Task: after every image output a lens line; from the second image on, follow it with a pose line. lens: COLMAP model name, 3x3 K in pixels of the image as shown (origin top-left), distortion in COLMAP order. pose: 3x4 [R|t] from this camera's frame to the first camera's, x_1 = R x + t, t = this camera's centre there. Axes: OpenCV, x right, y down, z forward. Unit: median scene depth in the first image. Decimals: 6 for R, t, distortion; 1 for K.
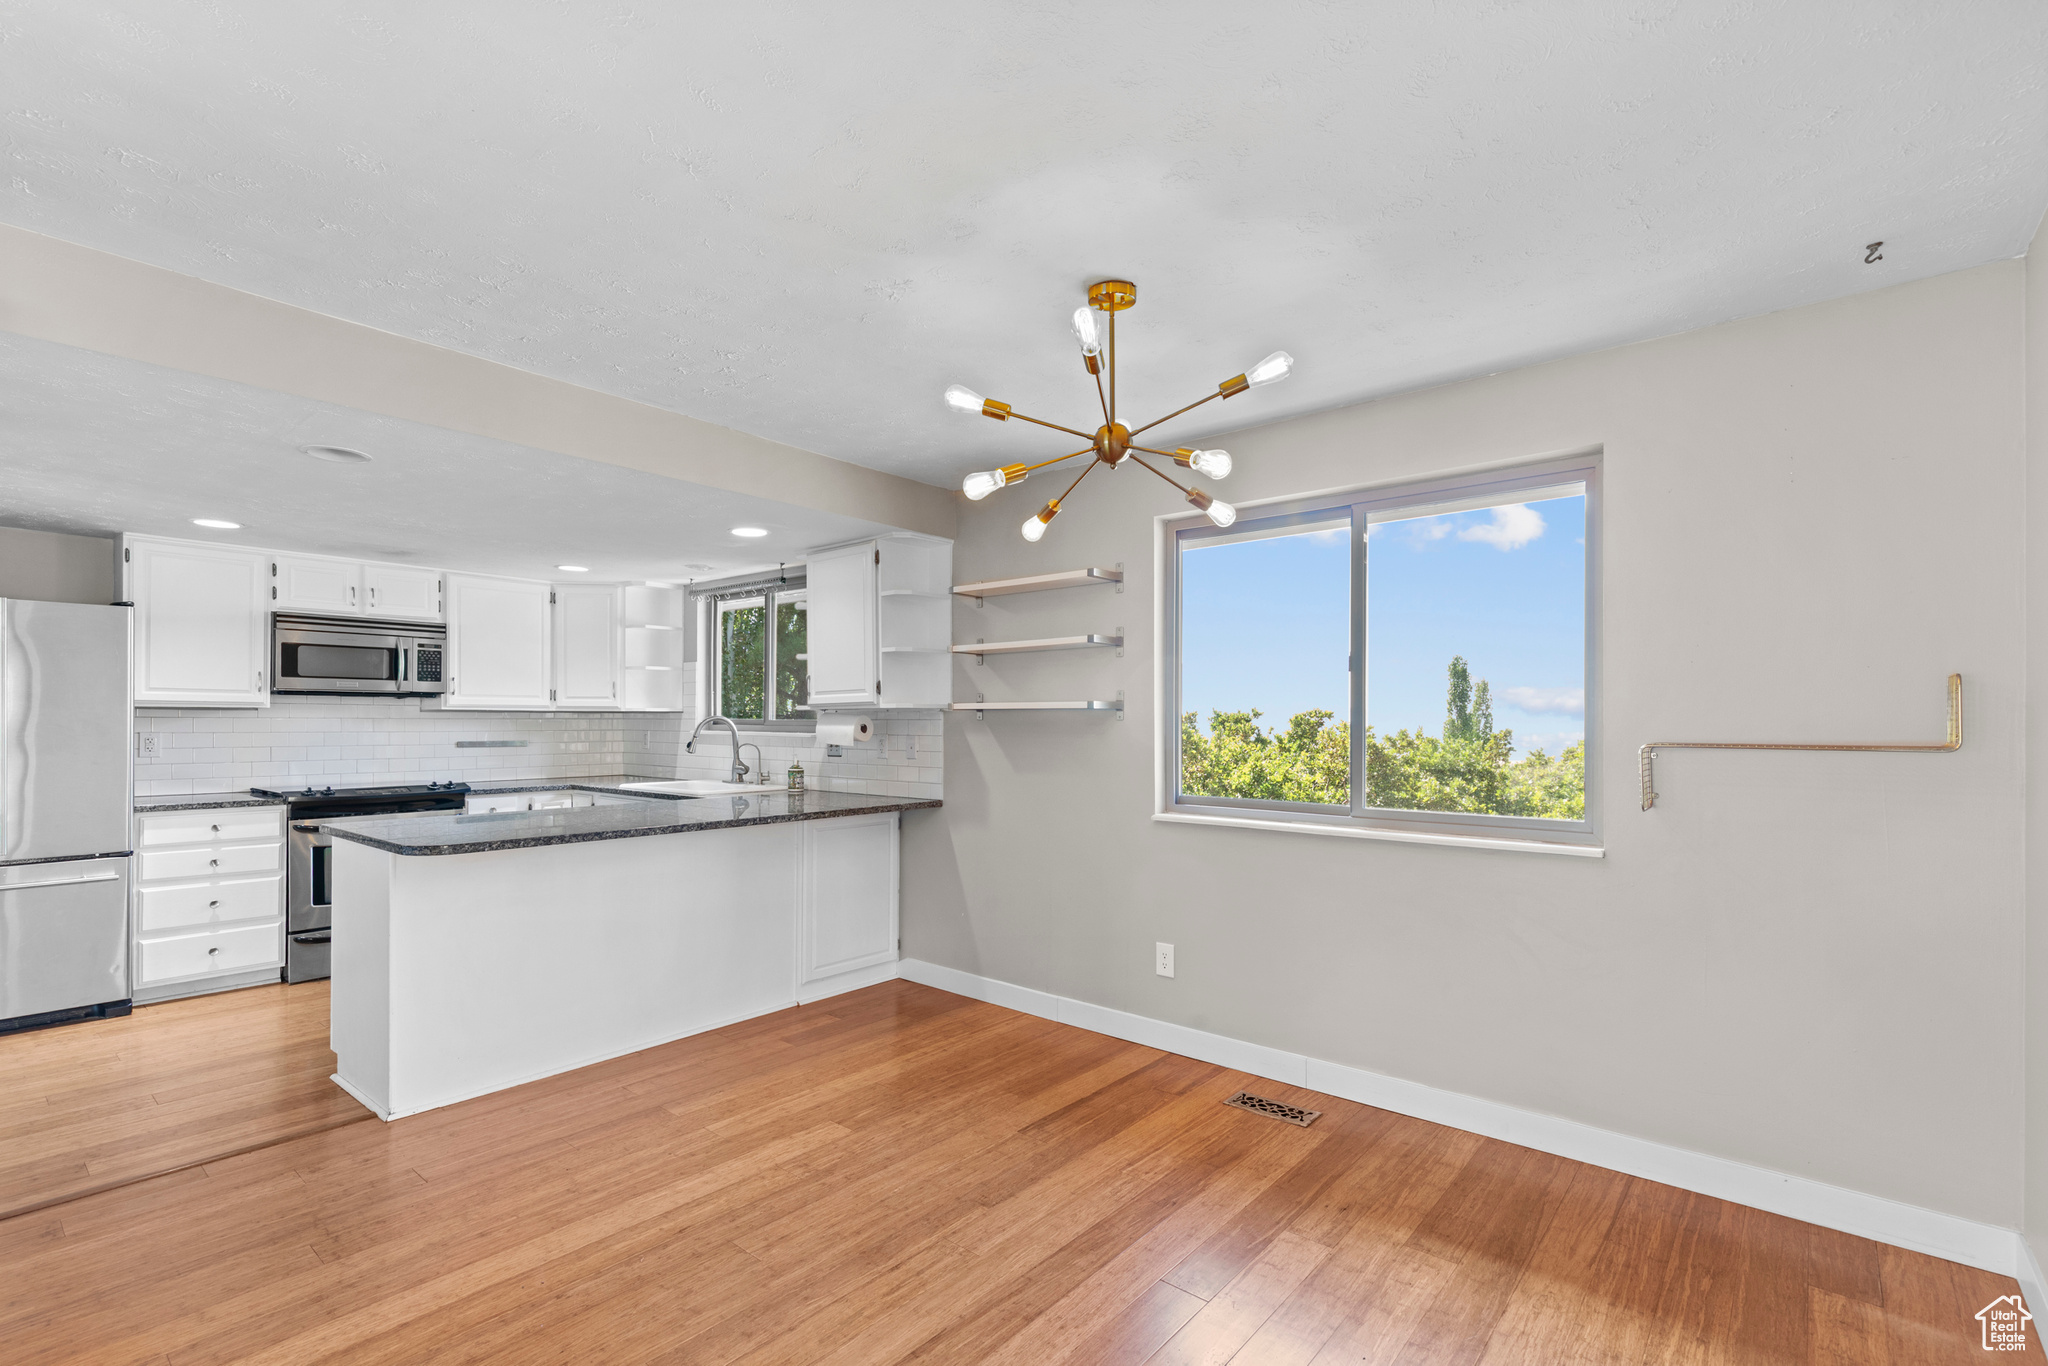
lens RADIAL K [[932.6, 0, 1013.5], [0, 932.6, 719.6], [0, 0, 1]] dist [0.010913, -0.001975]
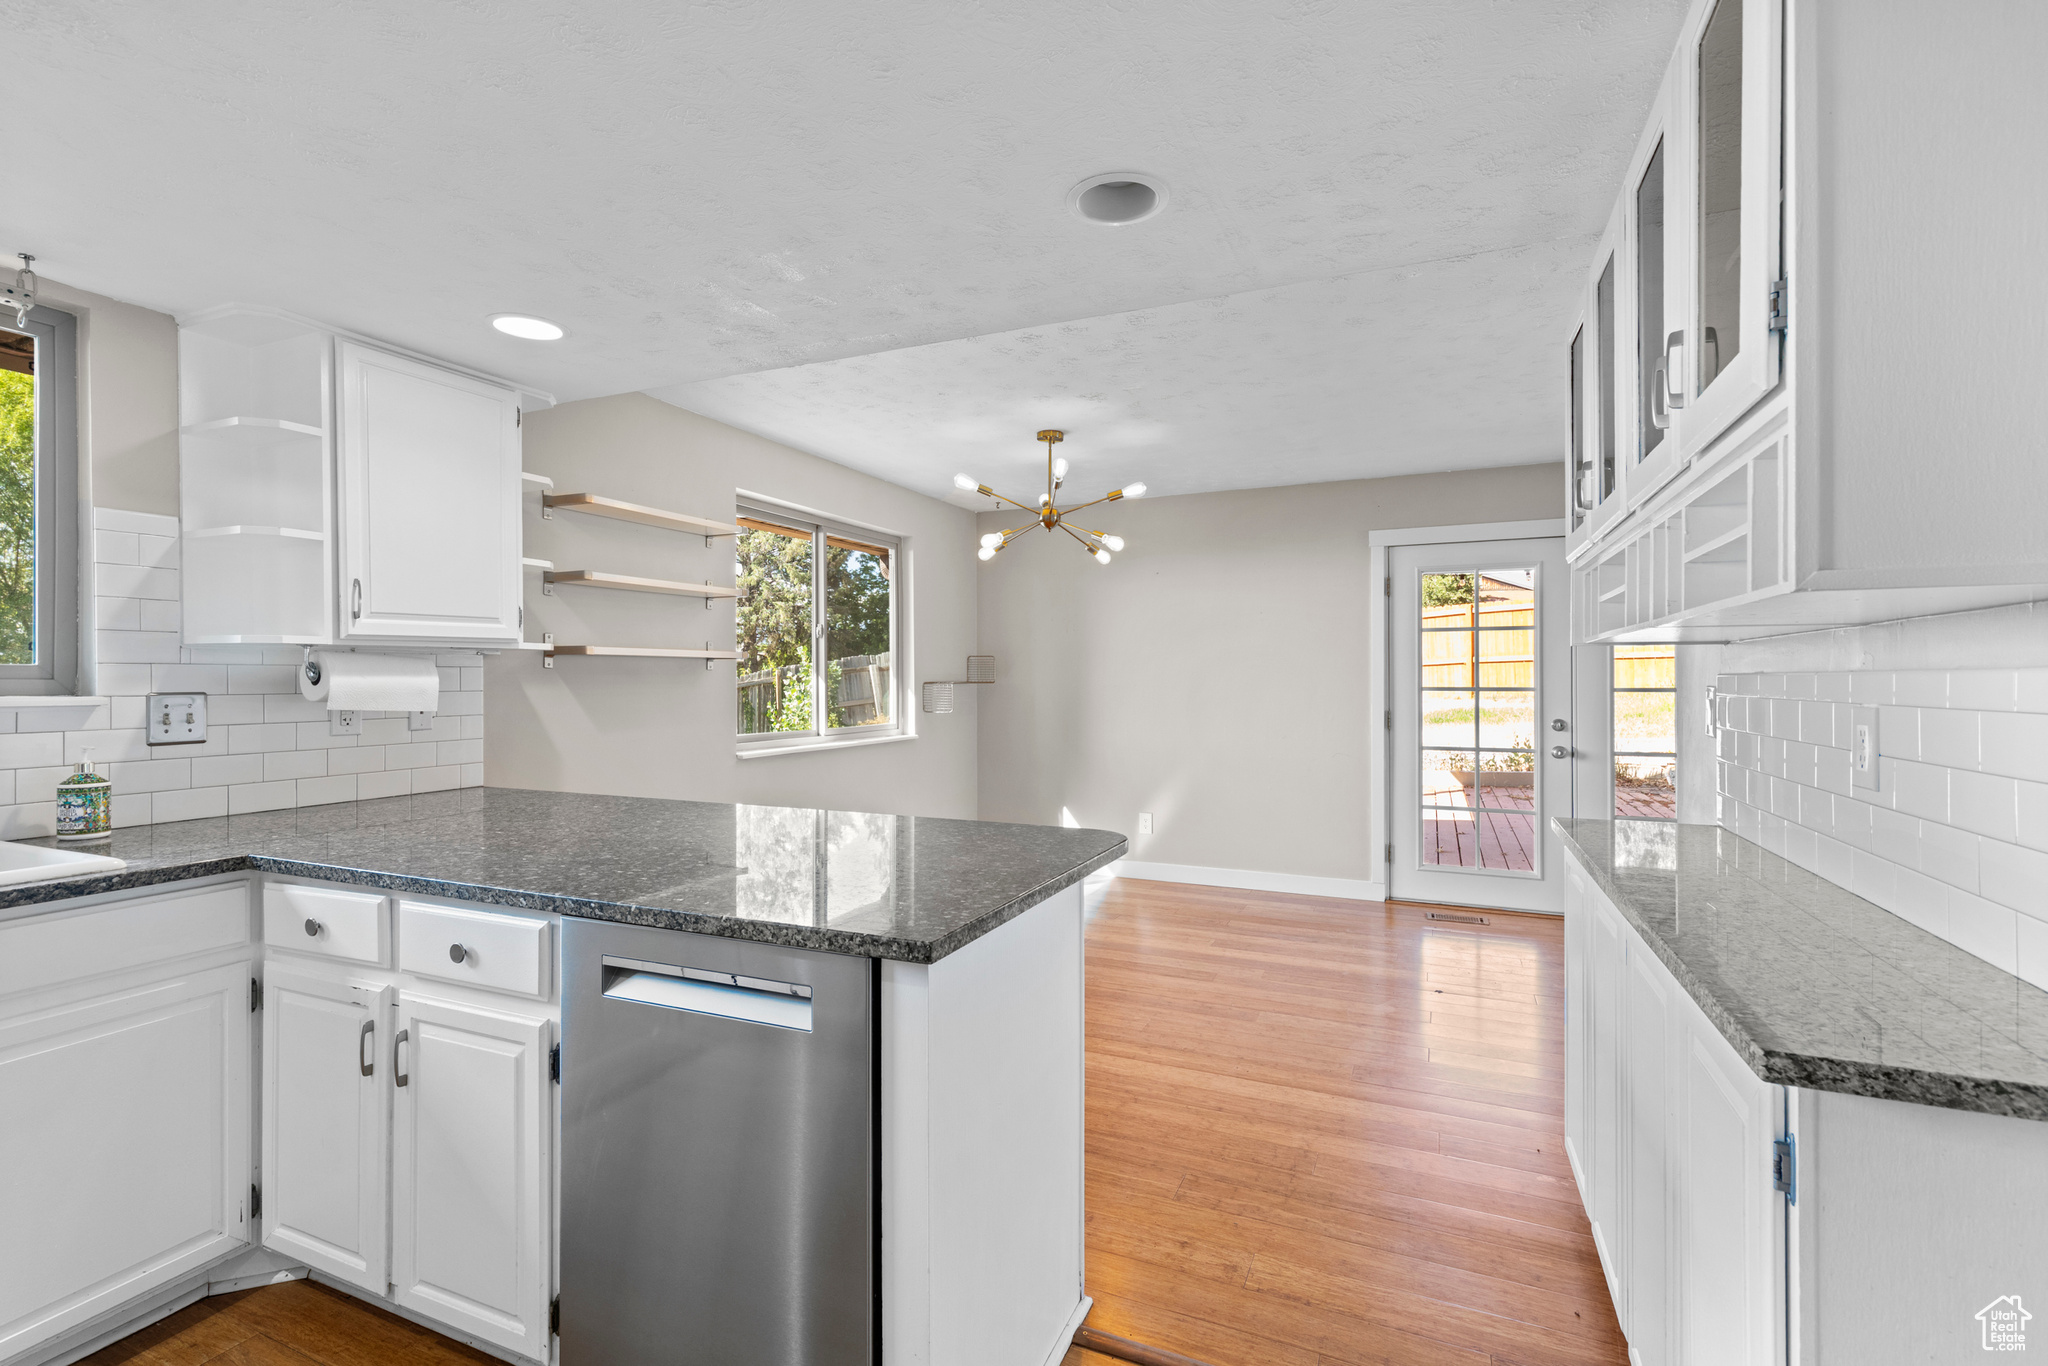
lens RADIAL K [[932.6, 0, 1032.3], [0, 932.6, 675.0], [0, 0, 1]] dist [0.010913, -0.001975]
pose [[-0.290706, 0.001148, 0.956812, -0.840926], [-0.001470, 0.999998, -0.001647, 0.005812], [-0.956811, -0.001885, -0.290704, 0.815242]]
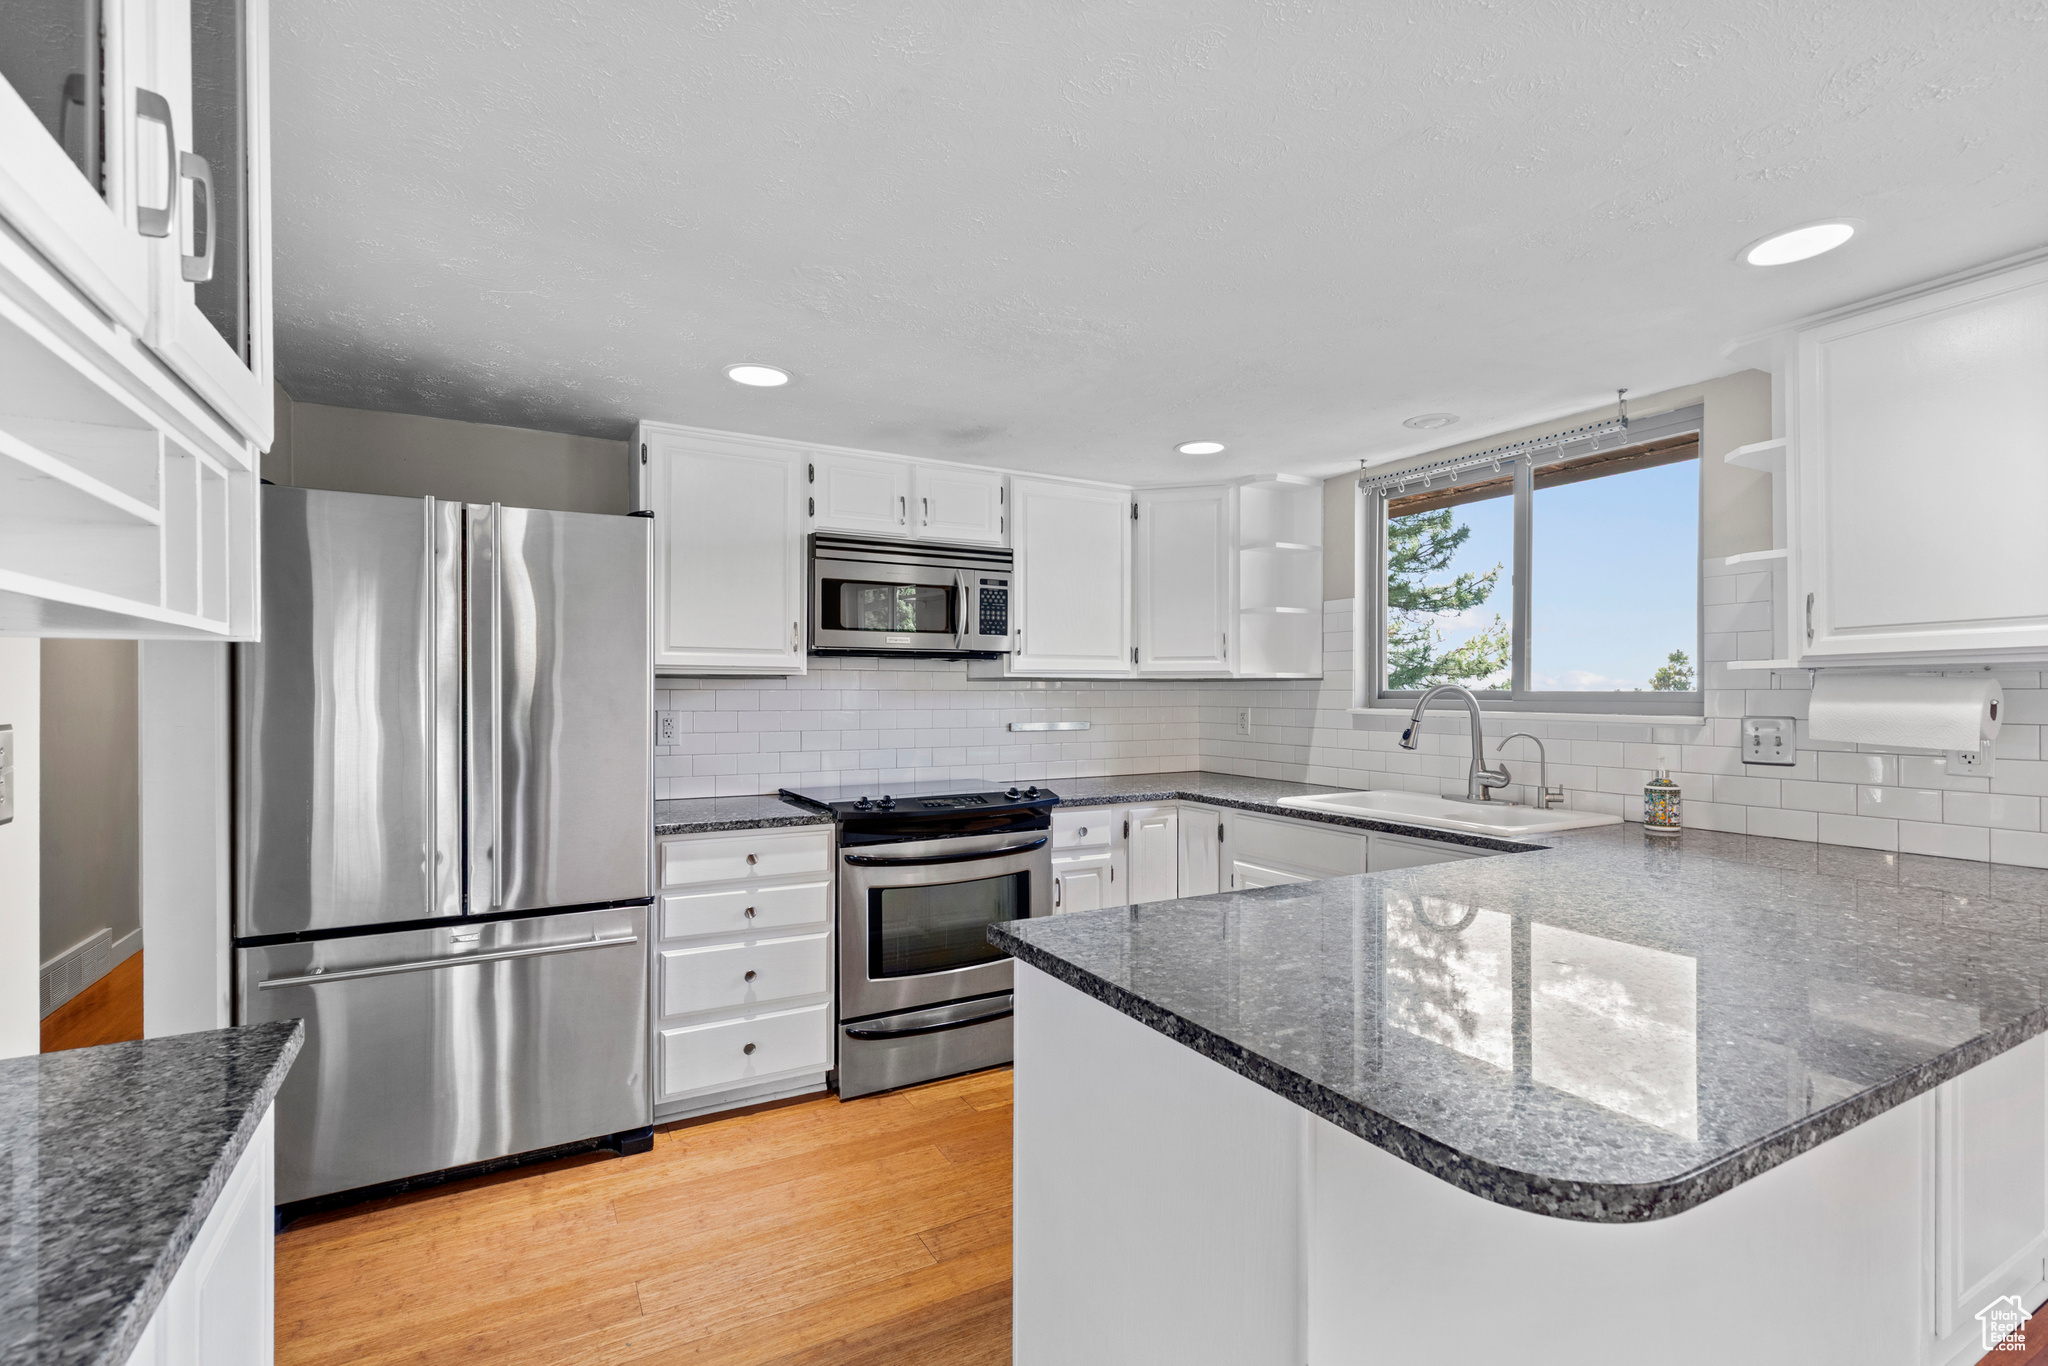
lens RADIAL K [[932.6, 0, 1021.7], [0, 932.6, 689.1], [0, 0, 1]] dist [0.010913, -0.001975]
pose [[0.936555, -0.002937, -0.350508, -0.430992], [0.002224, 0.999995, -0.002436, -0.000443], [0.350513, 0.001502, 0.936557, 0.442423]]
